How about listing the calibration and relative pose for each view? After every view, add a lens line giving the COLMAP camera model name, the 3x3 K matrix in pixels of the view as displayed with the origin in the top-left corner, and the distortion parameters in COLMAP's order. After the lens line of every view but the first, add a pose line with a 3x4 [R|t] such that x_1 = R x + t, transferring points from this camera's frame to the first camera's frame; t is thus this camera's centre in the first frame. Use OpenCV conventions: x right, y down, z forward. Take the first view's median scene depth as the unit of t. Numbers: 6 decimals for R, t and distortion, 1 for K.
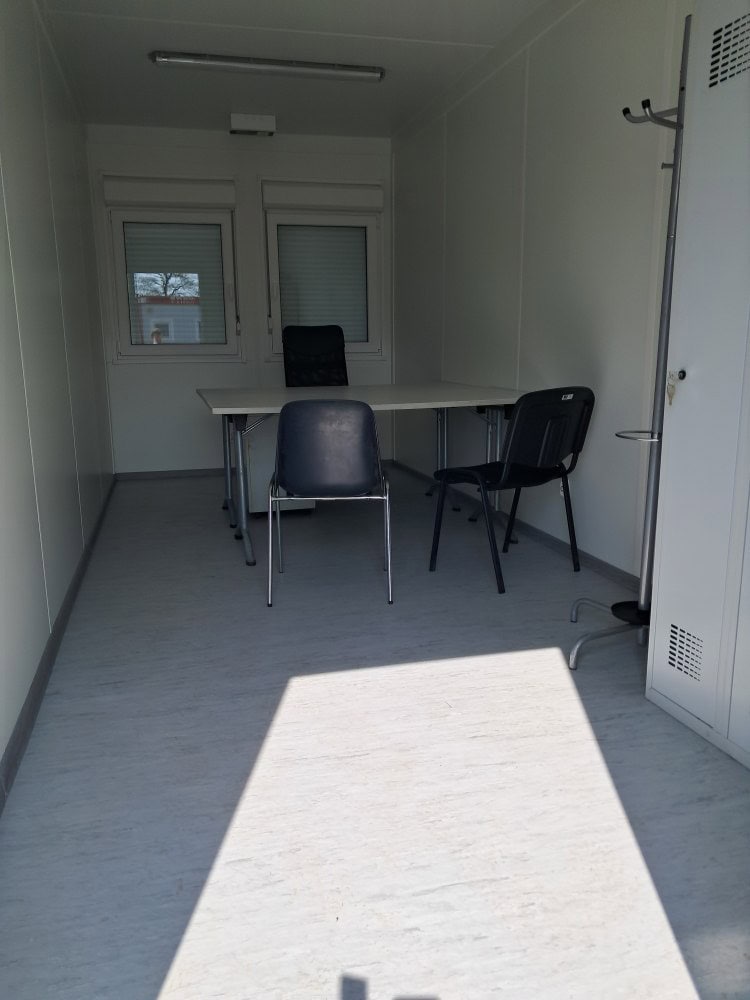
lens RADIAL K [[792.9, 0, 382.1], [0, 792.9, 502.2], [0, 0, 1]] dist [0.036029, -0.007416]
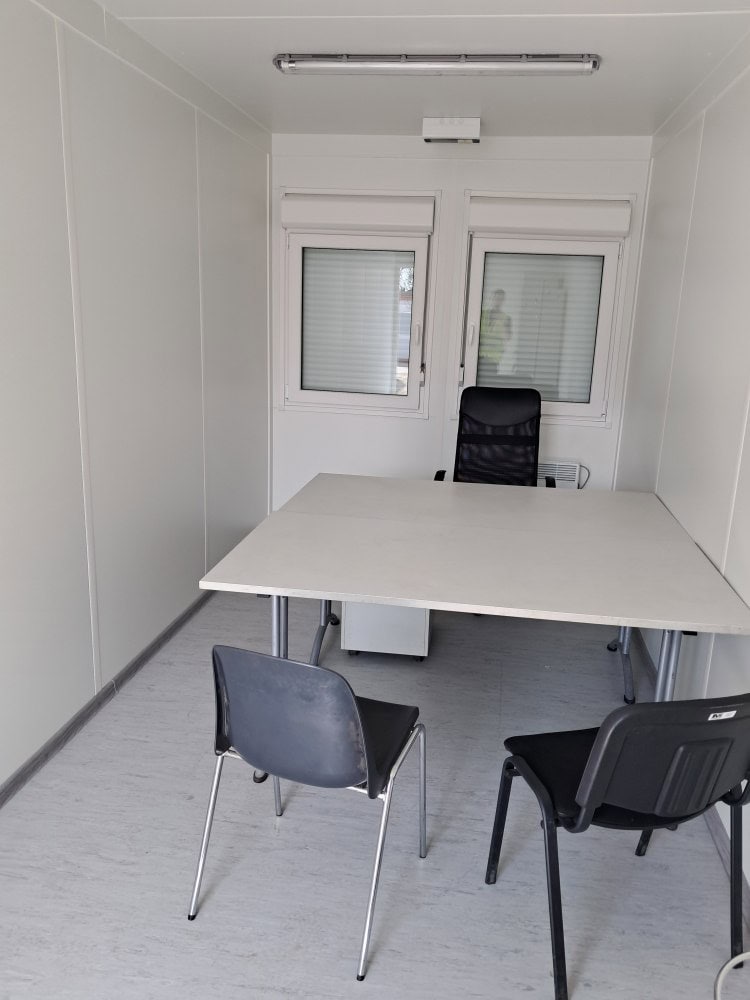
lens RADIAL K [[797.8, 0, 403.7], [0, 797.8, 497.6], [0, 0, 1]] dist [0.039914, 0.000168]
pose [[0.926387, 0.138478, -0.350186, 0.159965], [-0.125090, 0.990288, 0.060687, -0.218240], [0.355189, -0.012415, 0.934712, 0.338210]]
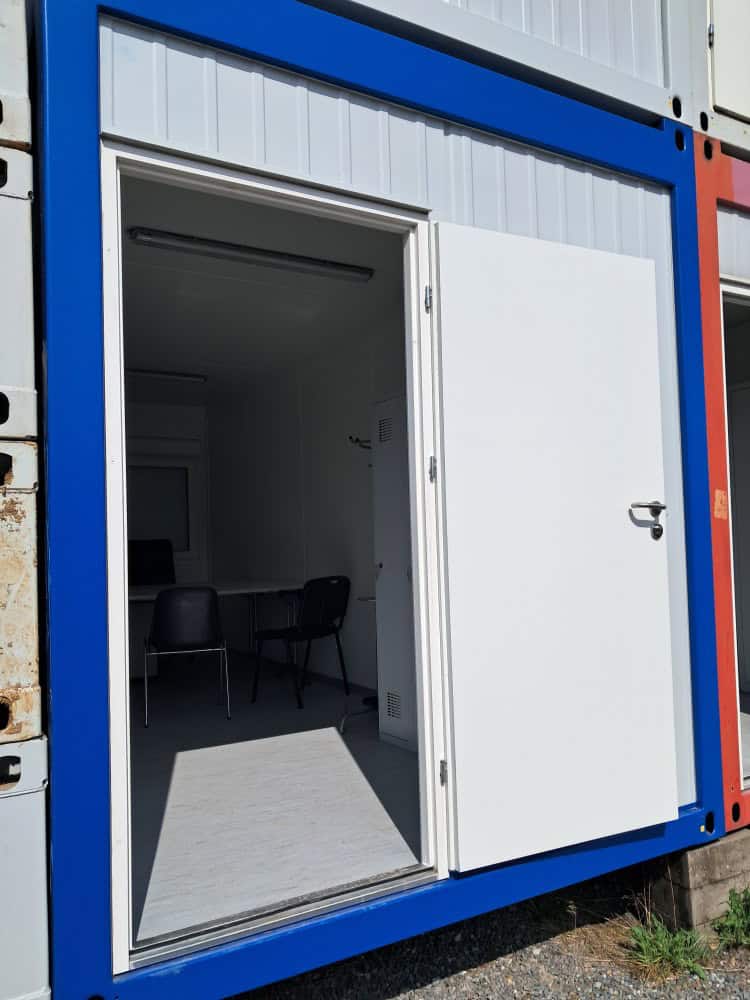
lens RADIAL K [[792.9, 0, 382.1], [0, 792.9, 502.2], [0, 0, 1]] dist [0.036029, -0.007416]
pose [[0.965691, -0.005221, 0.259643, -0.081778], [0.070377, 0.967647, -0.242295, 0.093400], [-0.249978, 0.252255, 0.934815, -0.503702]]
